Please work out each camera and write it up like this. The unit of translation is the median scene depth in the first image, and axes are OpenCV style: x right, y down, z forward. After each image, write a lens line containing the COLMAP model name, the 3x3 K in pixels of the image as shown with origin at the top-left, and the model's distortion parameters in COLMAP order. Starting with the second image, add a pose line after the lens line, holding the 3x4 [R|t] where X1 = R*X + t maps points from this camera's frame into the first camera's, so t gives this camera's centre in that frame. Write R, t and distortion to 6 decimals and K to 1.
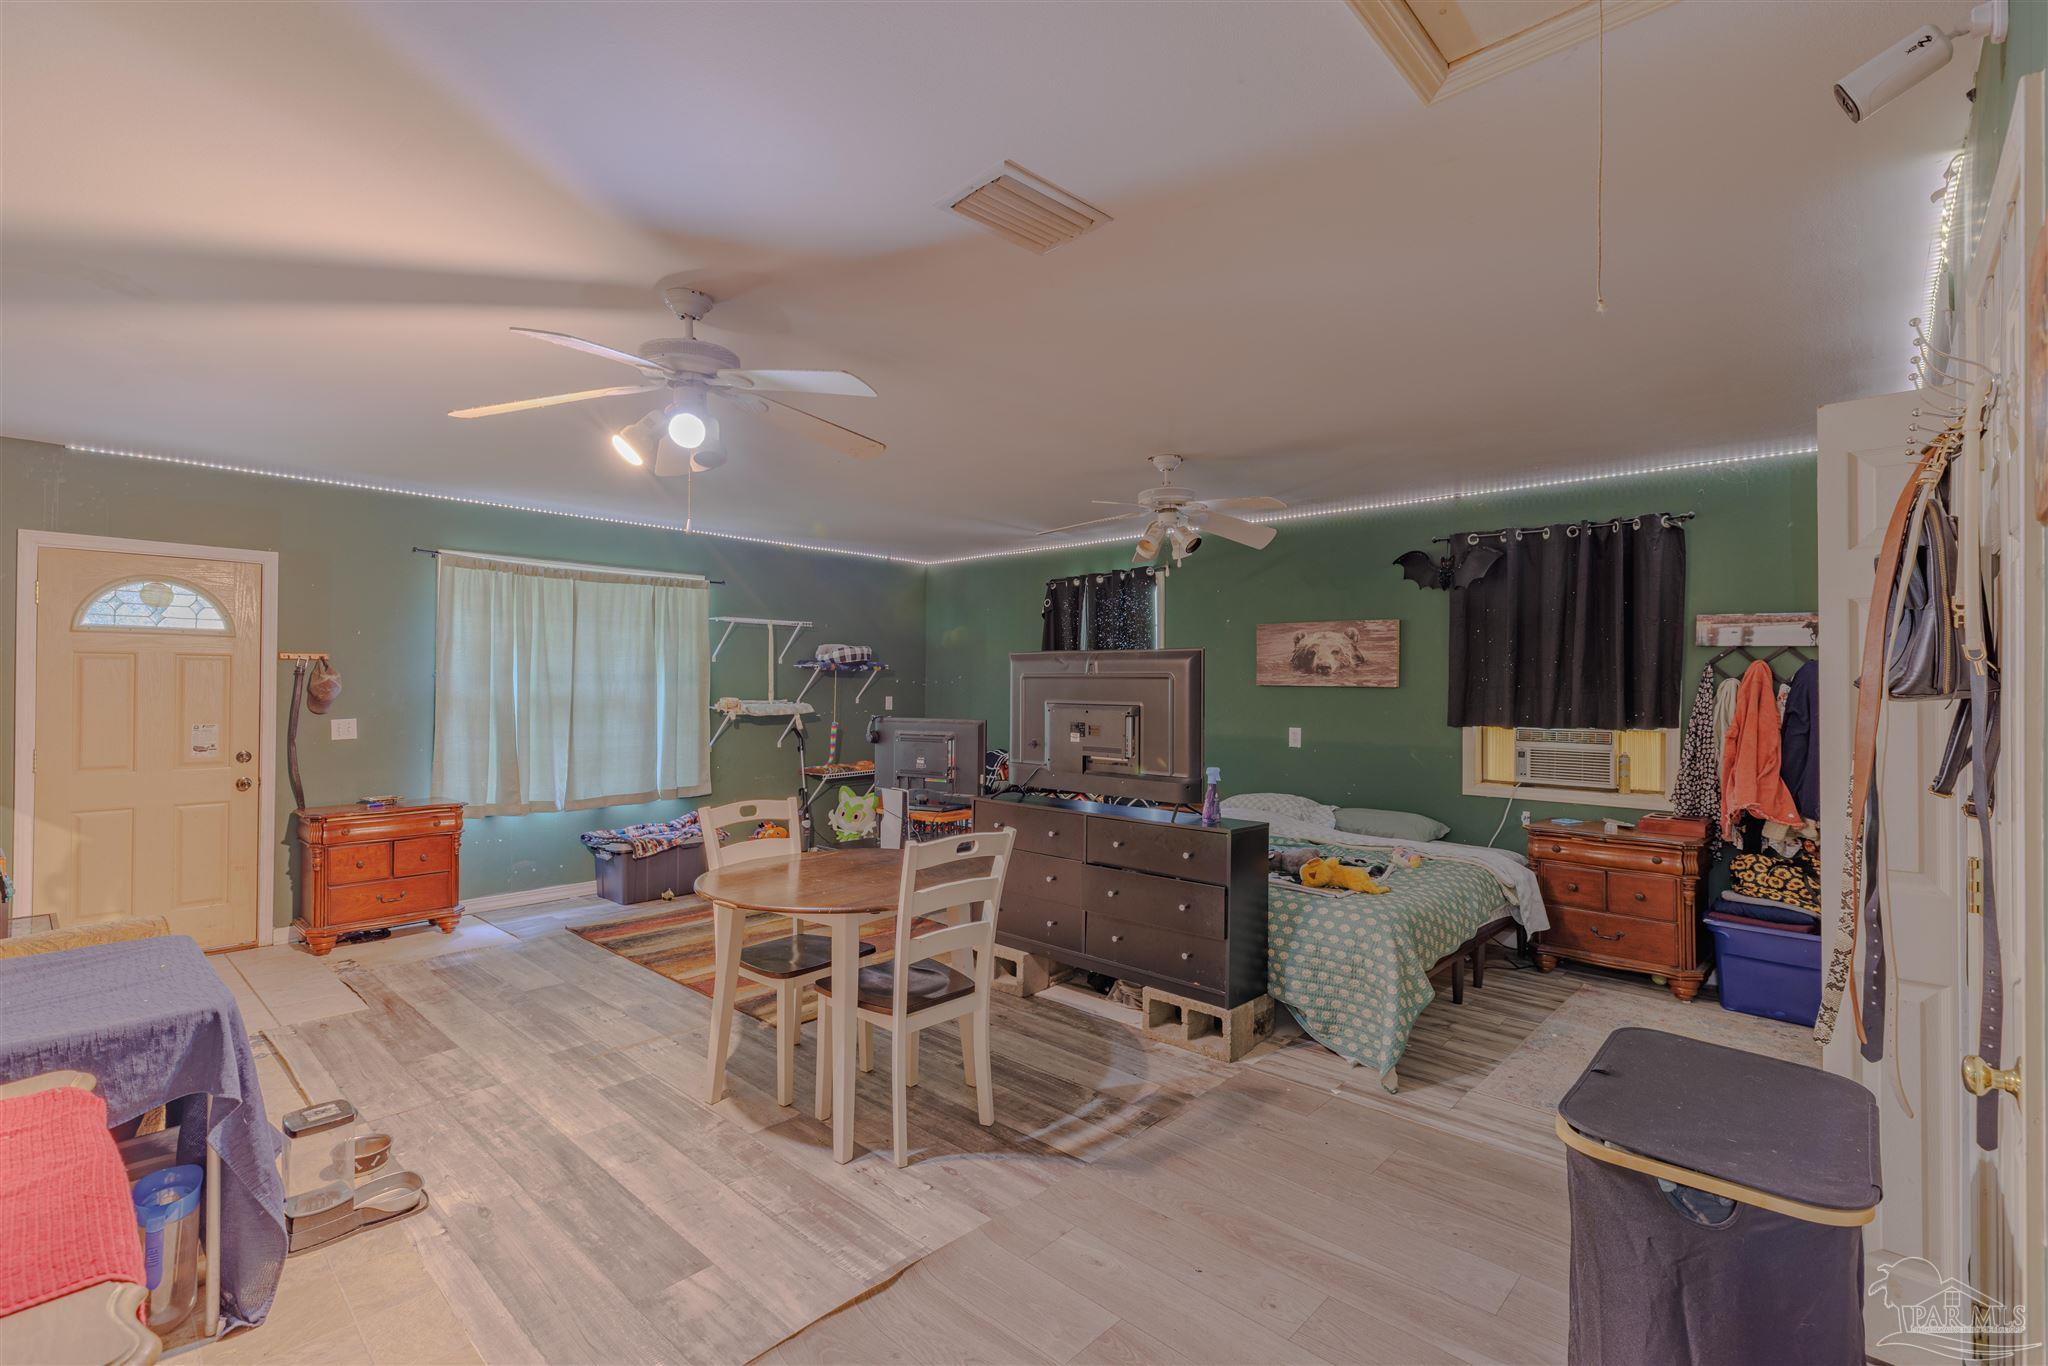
lens RADIAL K [[917.7, 0, 1017.5], [0, 917.7, 685.1], [0, 0, 1]] dist [0.011843, 0.000180]
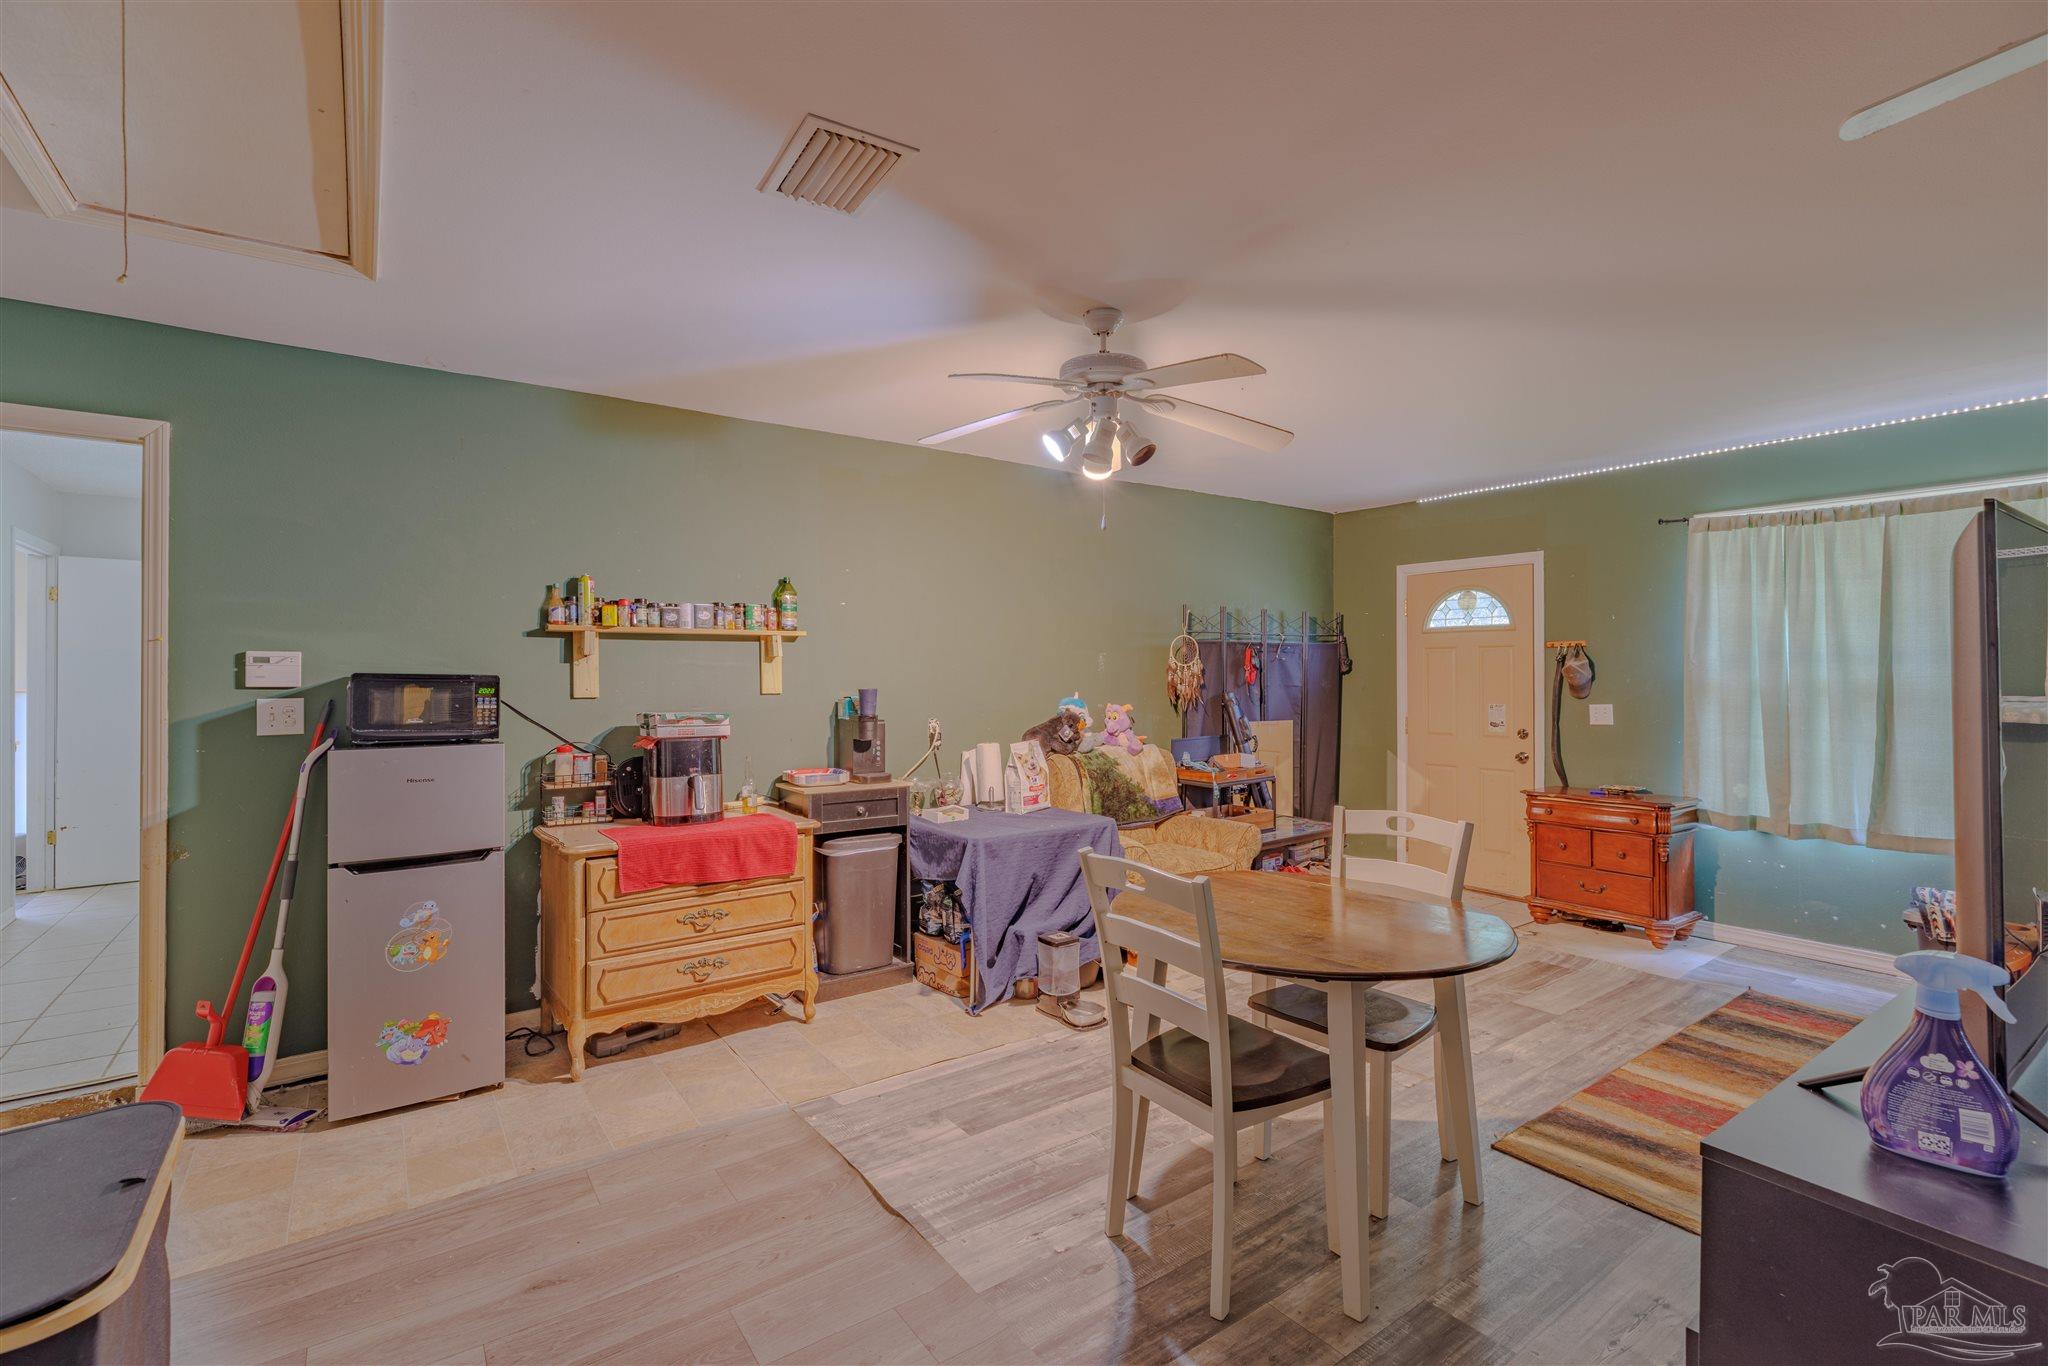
lens RADIAL K [[917.7, 0, 1018.7], [0, 917.7, 675.5], [0, 0, 1]] dist [0.011843, 0.000180]
pose [[-0.188476, -0.003980, -0.982070, 0.412107], [0.002332, 0.999987, -0.004500, 0.008788], [0.982075, -0.003139, -0.188465, 0.615180]]
